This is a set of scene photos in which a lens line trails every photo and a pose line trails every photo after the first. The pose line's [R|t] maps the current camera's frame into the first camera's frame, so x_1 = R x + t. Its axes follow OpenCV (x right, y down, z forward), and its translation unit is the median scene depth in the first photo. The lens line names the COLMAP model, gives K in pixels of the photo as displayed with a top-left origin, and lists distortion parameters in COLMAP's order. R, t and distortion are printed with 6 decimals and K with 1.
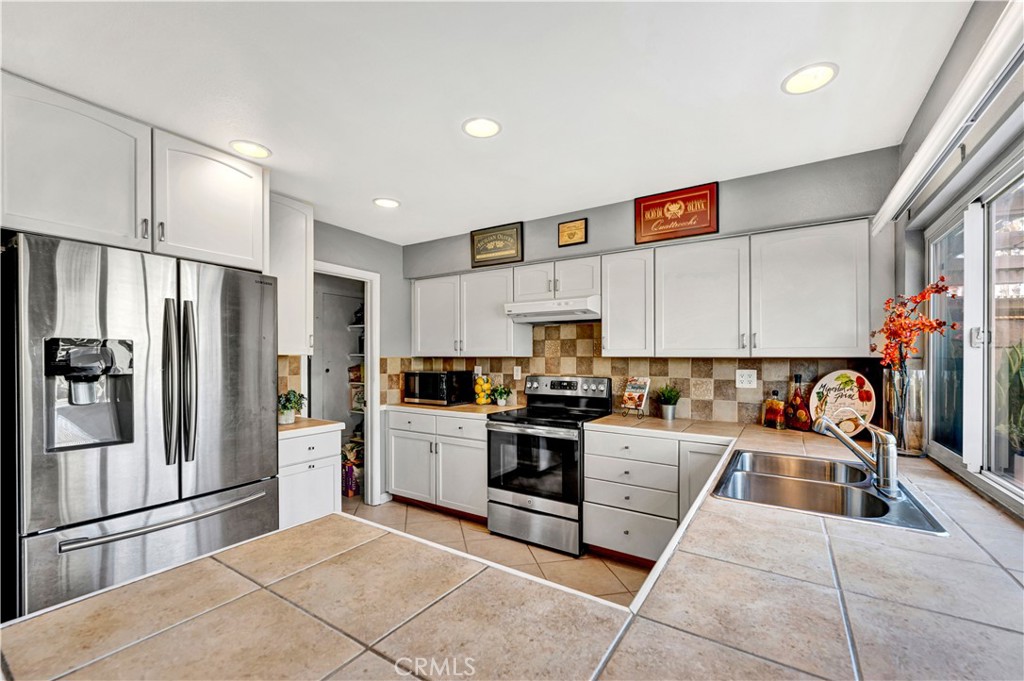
lens RADIAL K [[431.5, 0, 528.9], [0, 431.5, 357.5], [0, 0, 1]] dist [0.001140, -0.000224]
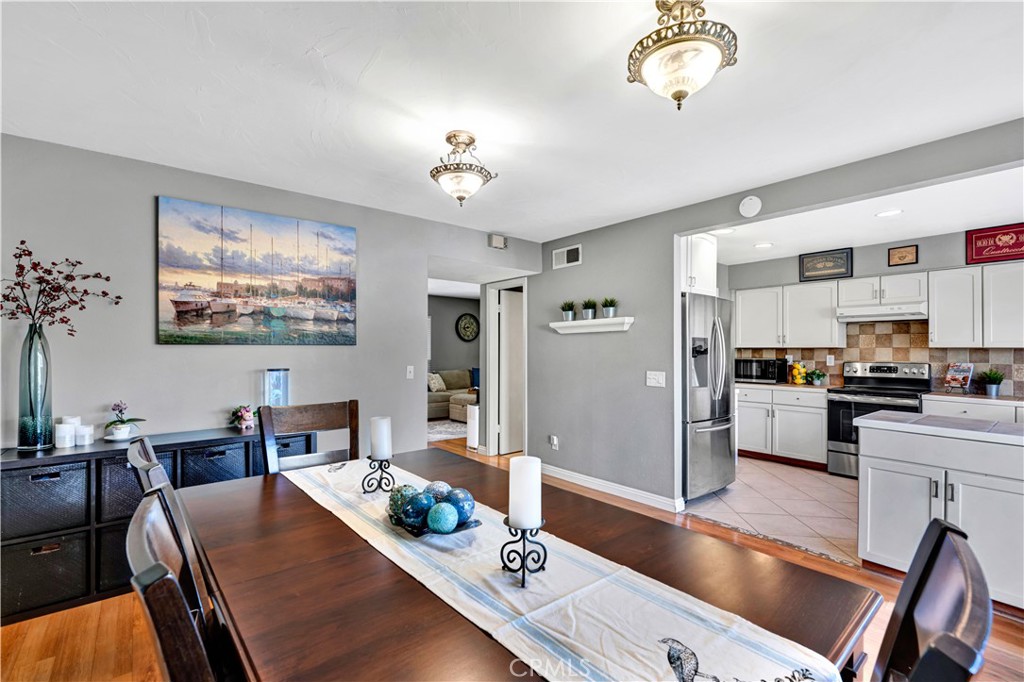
lens RADIAL K [[446.9, 0, 571.5], [0, 446.9, 351.0], [0, 0, 1]] dist [-0.000020, -0.000053]
pose [[0.954197, 0.009251, -0.299037, -0.468220], [-0.011044, 0.999930, -0.004306, 0.027992], [0.298976, 0.007412, 0.954232, -0.648215]]
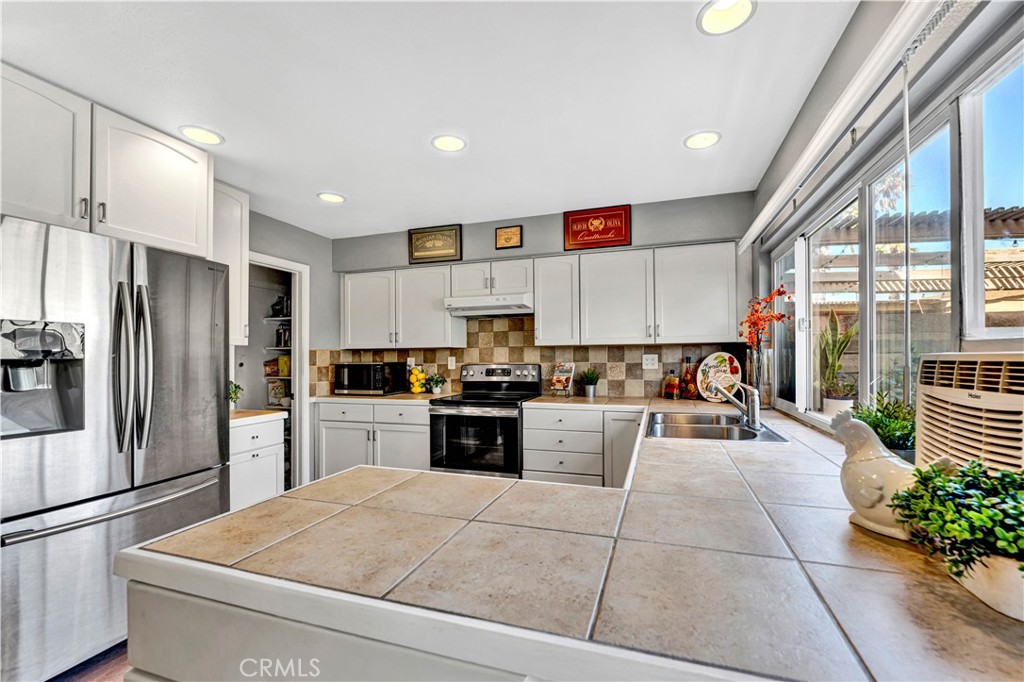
lens RADIAL K [[424.7, 0, 528.1], [0, 424.7, 353.3], [0, 0, 1]] dist [0.002711, 0.000296]
pose [[0.971454, -0.005747, 0.237160, -0.118362], [0.007669, 0.999945, -0.007183, 0.026825], [-0.237105, 0.008797, 0.971444, -0.103648]]
